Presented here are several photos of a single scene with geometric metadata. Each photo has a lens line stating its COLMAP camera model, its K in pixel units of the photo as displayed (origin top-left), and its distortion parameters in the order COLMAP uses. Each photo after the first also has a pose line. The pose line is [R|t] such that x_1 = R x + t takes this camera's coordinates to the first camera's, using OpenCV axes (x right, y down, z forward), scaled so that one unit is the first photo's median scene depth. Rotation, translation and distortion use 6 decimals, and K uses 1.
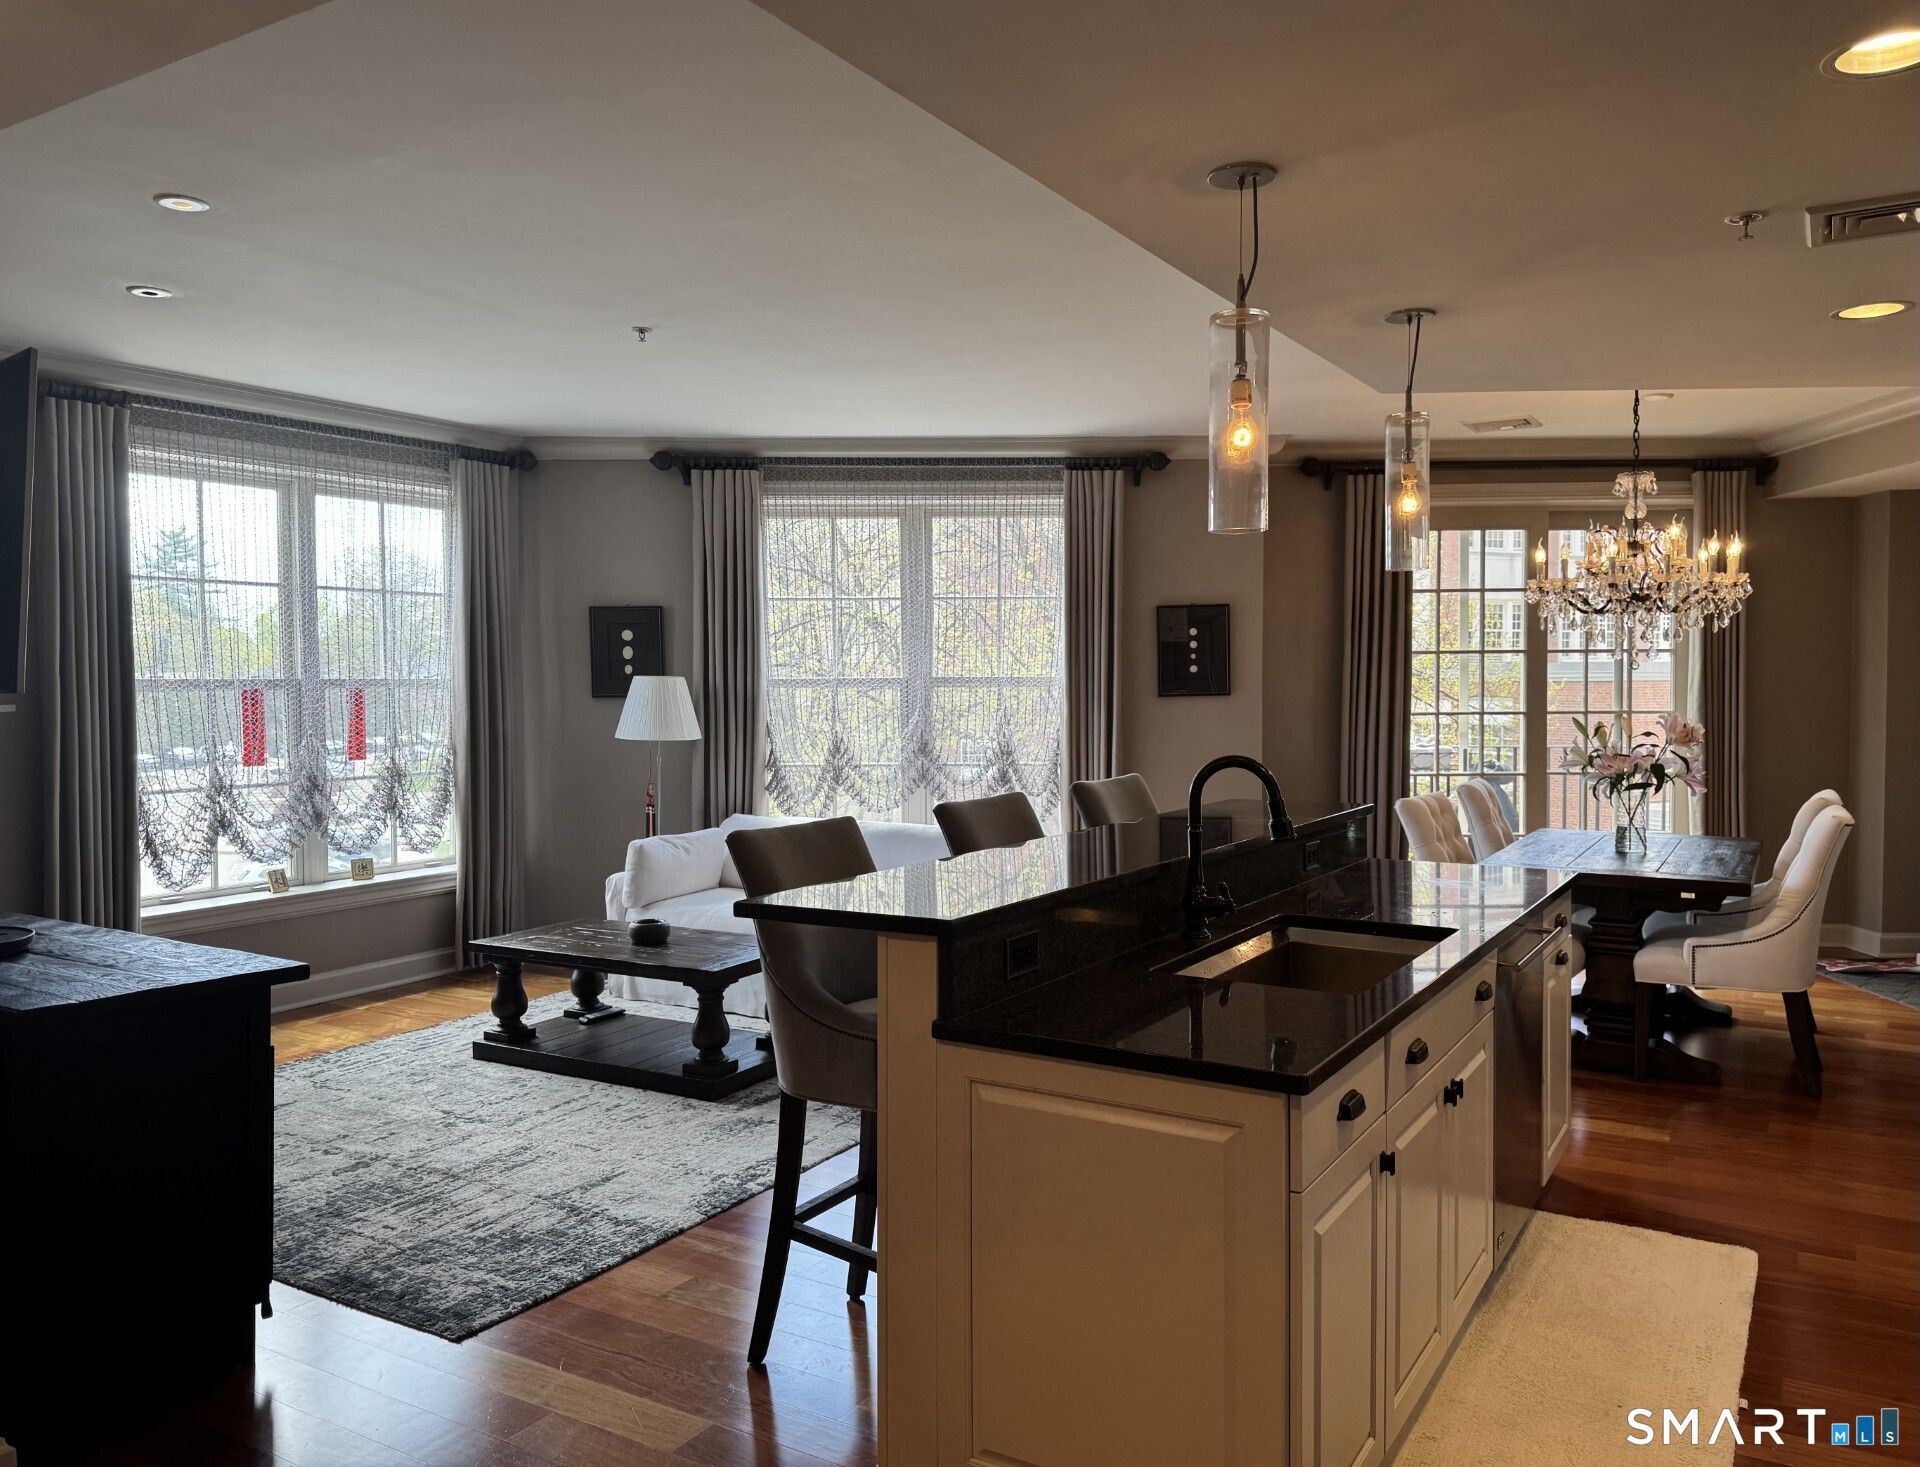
lens RADIAL K [[1383.2, 0, 977.0], [0, 1383.2, 718.9], [0, 0, 1]] dist [0.066153, -0.026125]
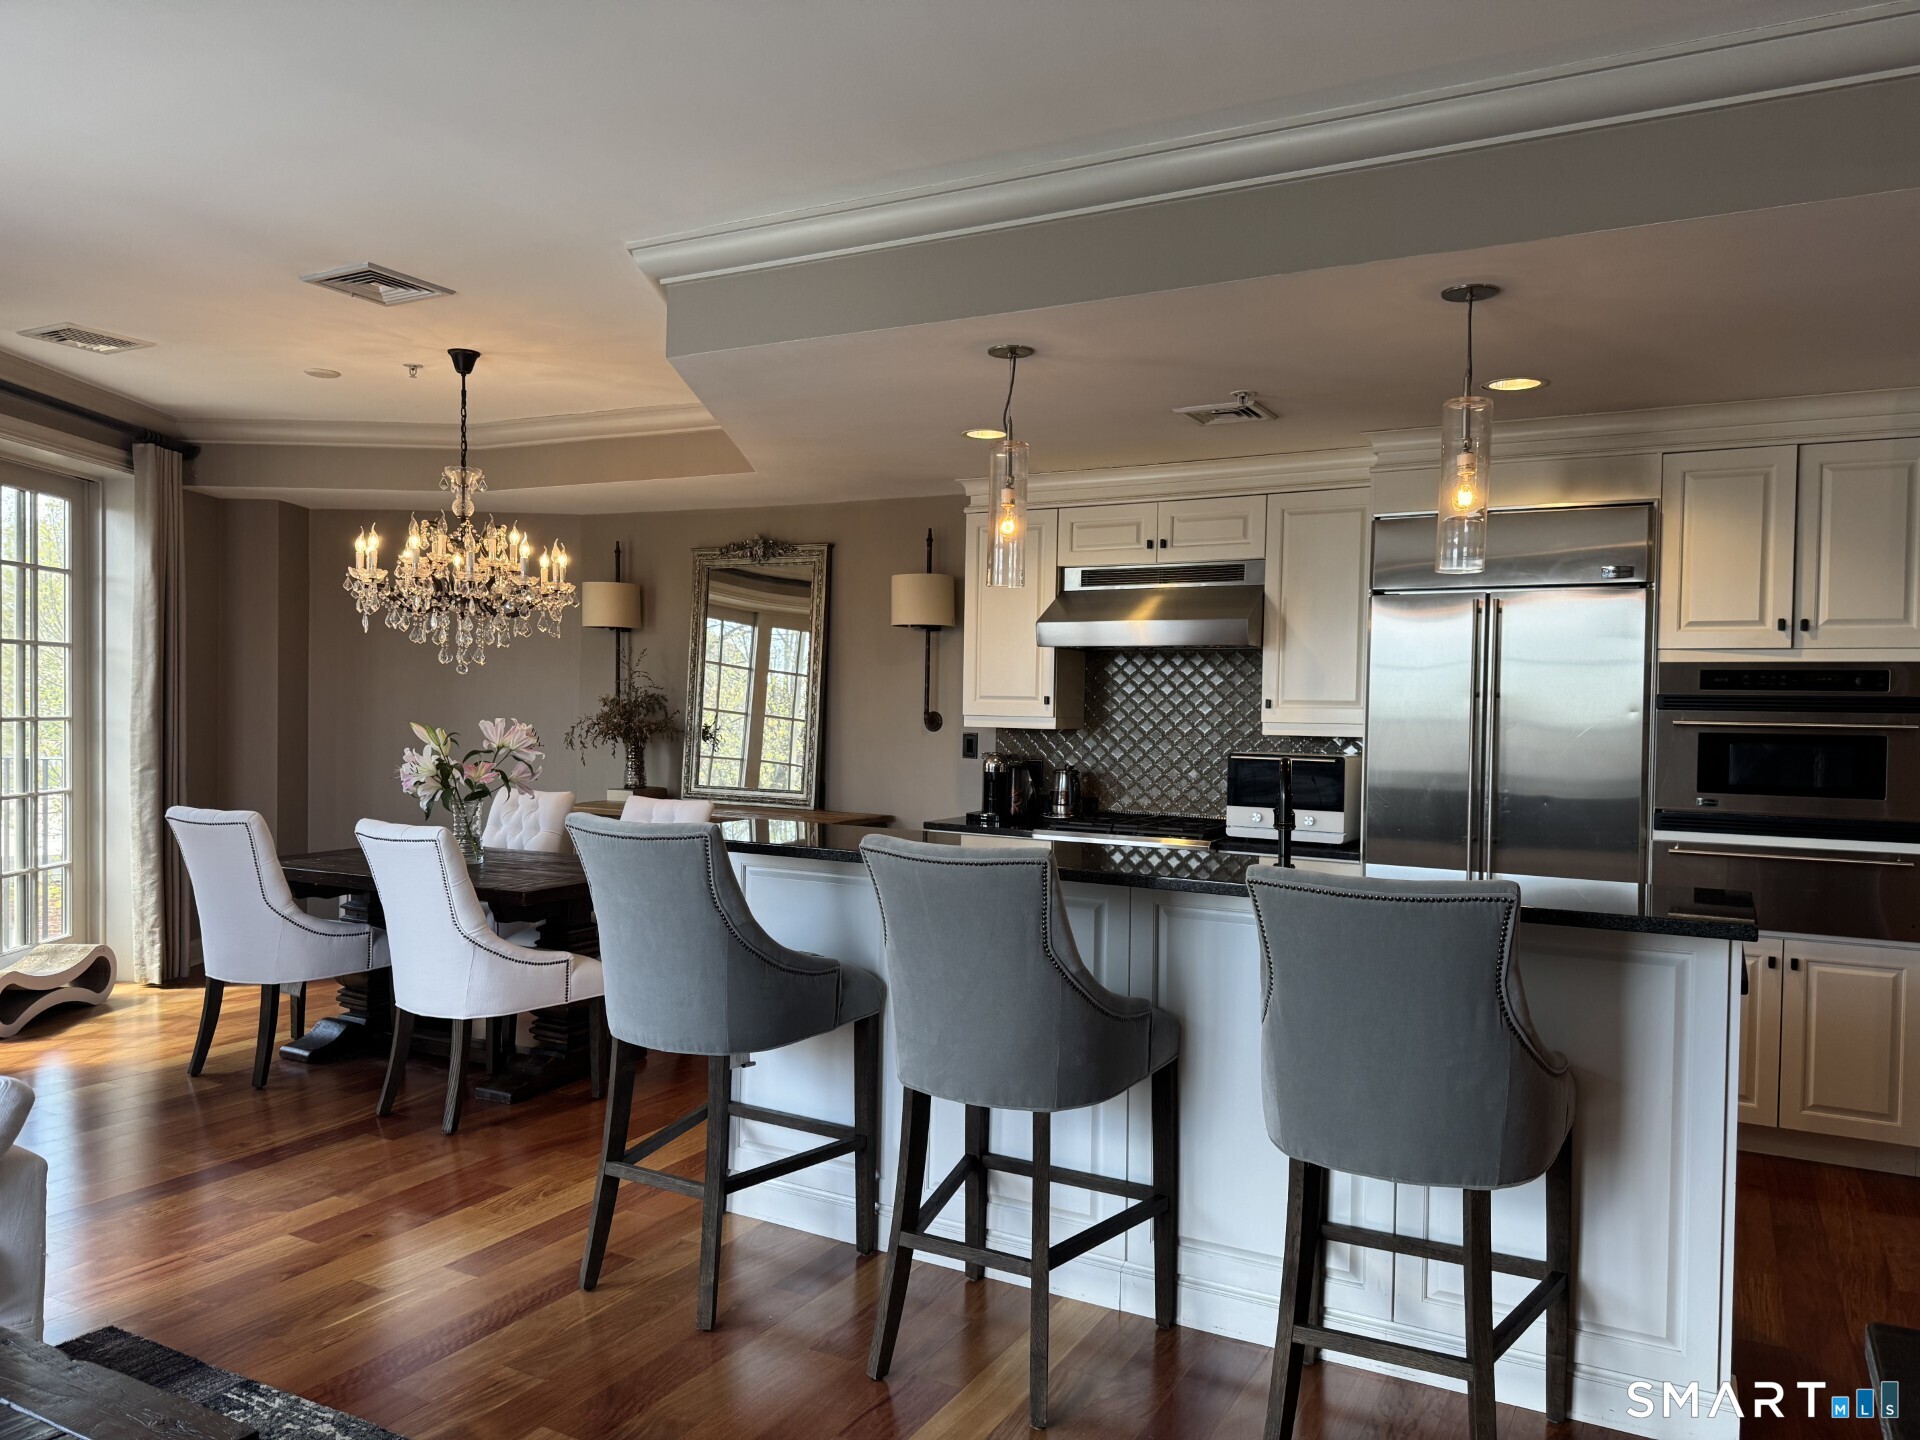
lens RADIAL K [[1336.3, 0, 967.9], [0, 1336.3, 722.4], [0, 0, 1]] dist [0.042224, -0.049112]
pose [[-0.034551, -0.007213, 0.999377, -0.367421], [0.008517, 0.999936, 0.007512, -0.003694], [-0.999367, 0.008771, -0.034488, 0.545043]]
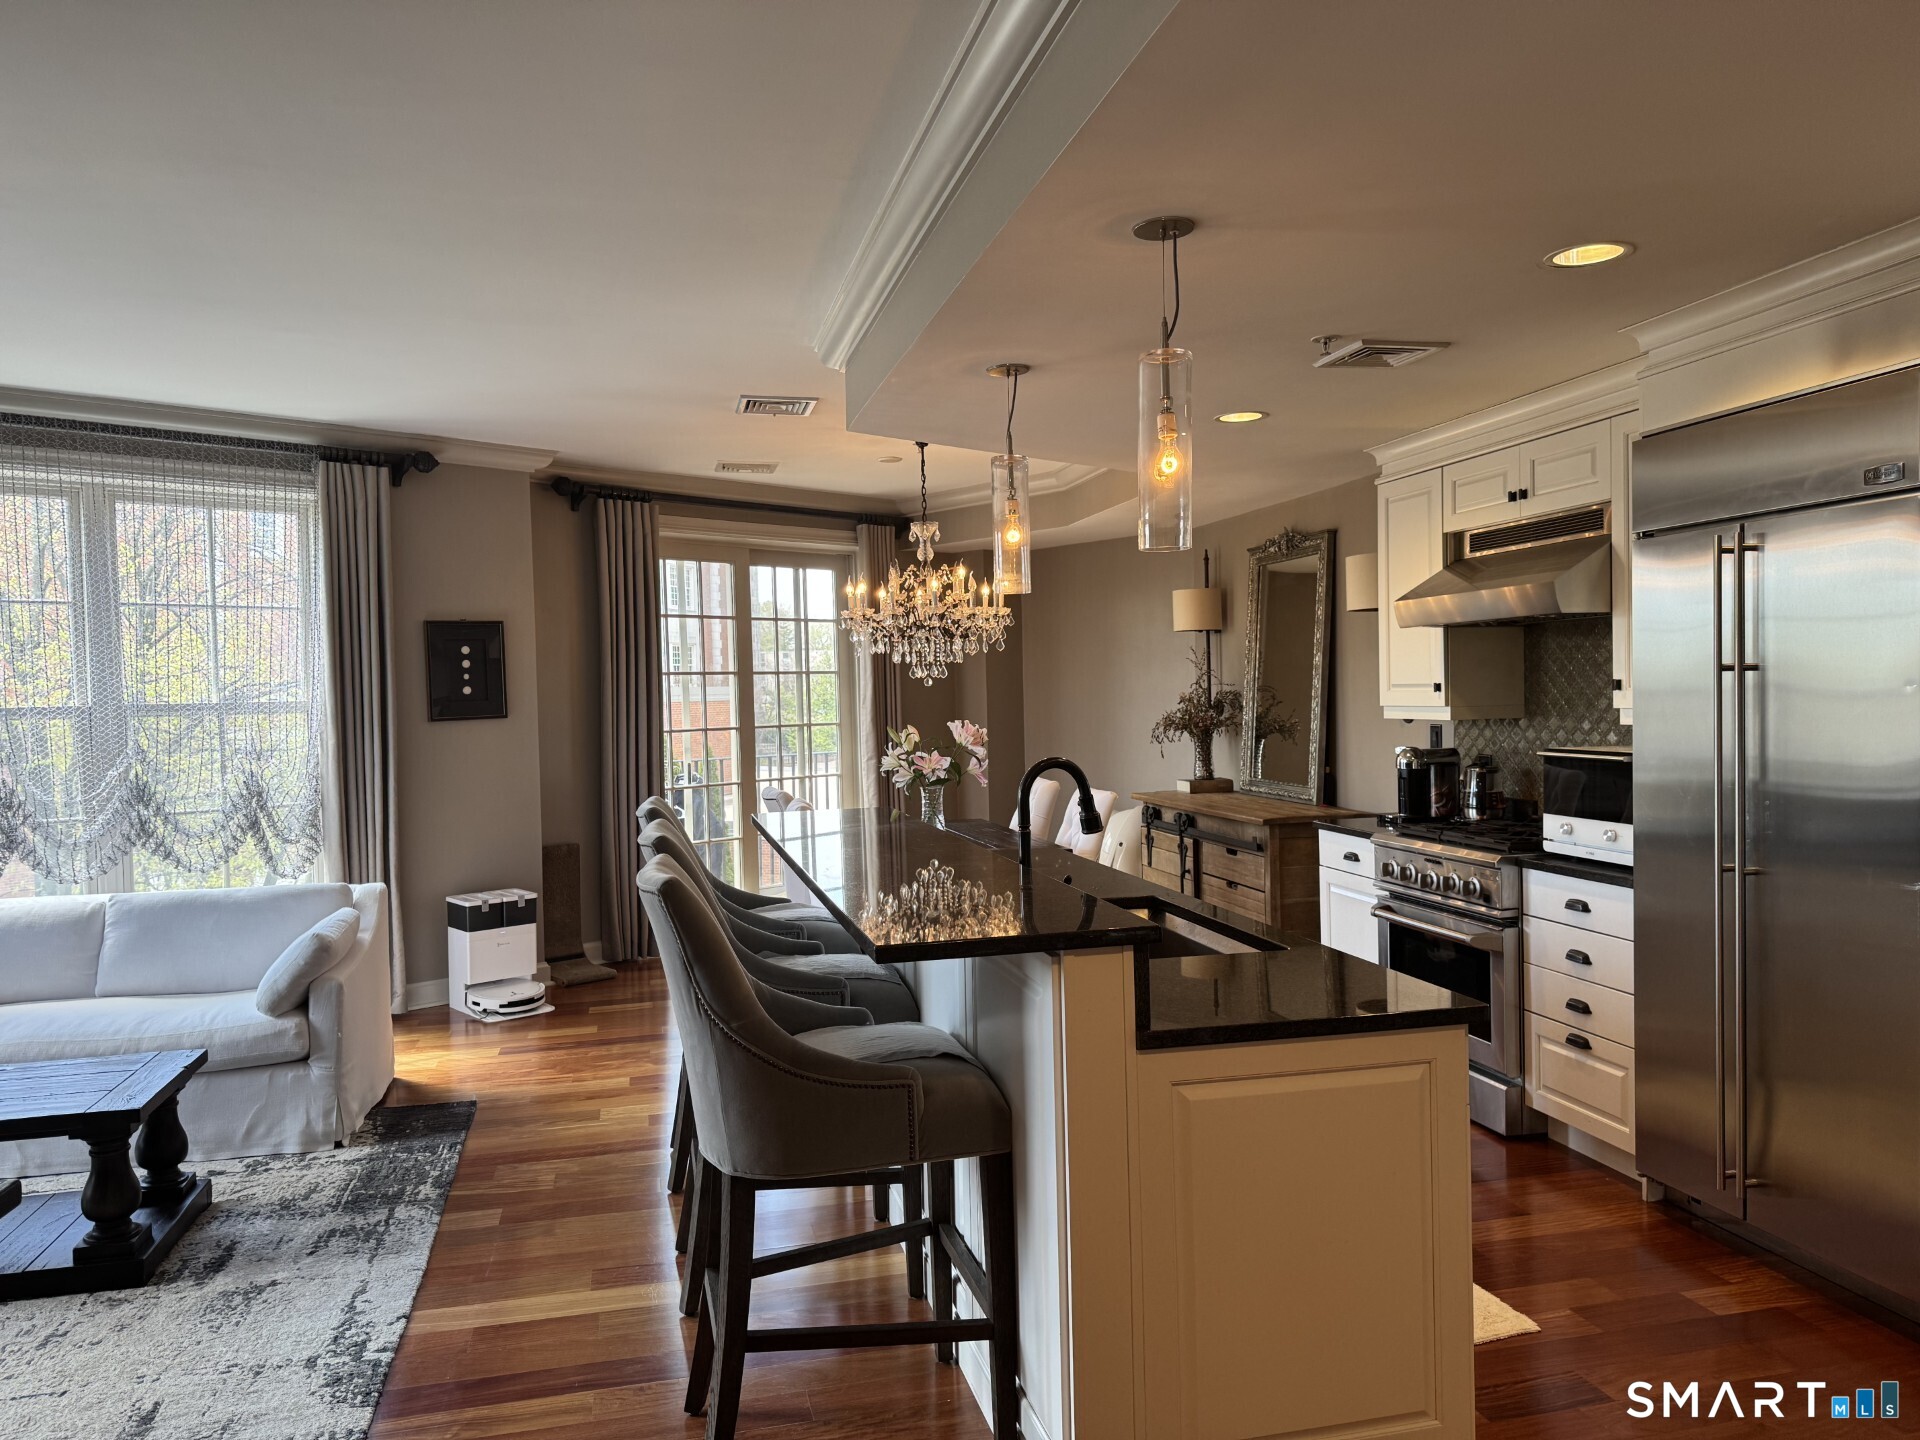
lens RADIAL K [[1336.3, 0, 955.5], [0, 1336.3, 728.6], [0, 0, 1]] dist [0.042224, -0.049112]
pose [[0.719943, -0.030776, 0.693350, -0.243726], [0.038876, 0.999236, 0.003987, -0.001401], [-0.692943, 0.024084, 0.720590, 0.129365]]
